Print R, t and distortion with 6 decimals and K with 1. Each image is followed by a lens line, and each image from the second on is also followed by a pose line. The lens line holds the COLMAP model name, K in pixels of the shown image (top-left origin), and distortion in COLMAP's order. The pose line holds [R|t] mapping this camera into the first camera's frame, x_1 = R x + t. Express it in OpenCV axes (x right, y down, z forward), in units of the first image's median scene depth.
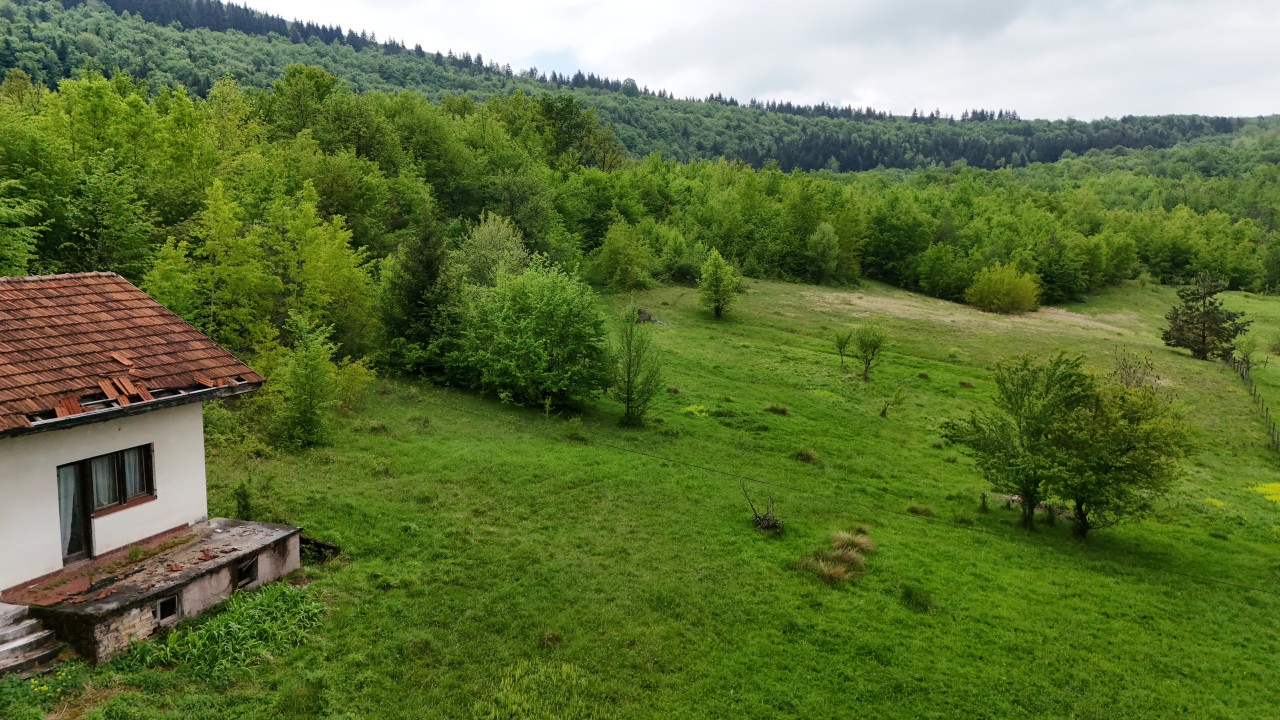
lens RADIAL K [[937.8, 0, 636.9], [0, 937.8, 354.5], [0, 0, 1]] dist [0.100340, -0.098483]
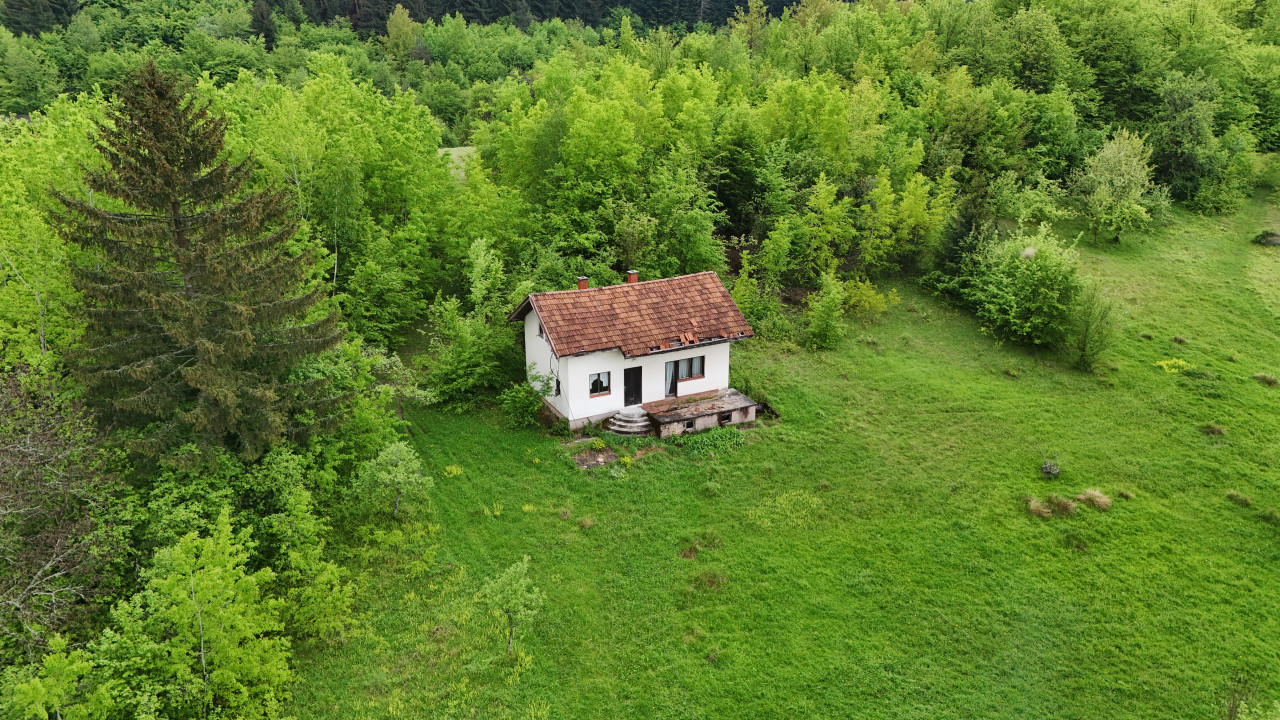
lens RADIAL K [[937.8, 0, 636.9], [0, 937.8, 354.5], [0, 0, 1]] dist [0.100340, -0.098483]
pose [[0.689340, 0.225305, -0.688511, 1.001812], [-0.069325, 0.966562, 0.246885, -0.481333], [0.721113, -0.122457, 0.681909, -0.734758]]
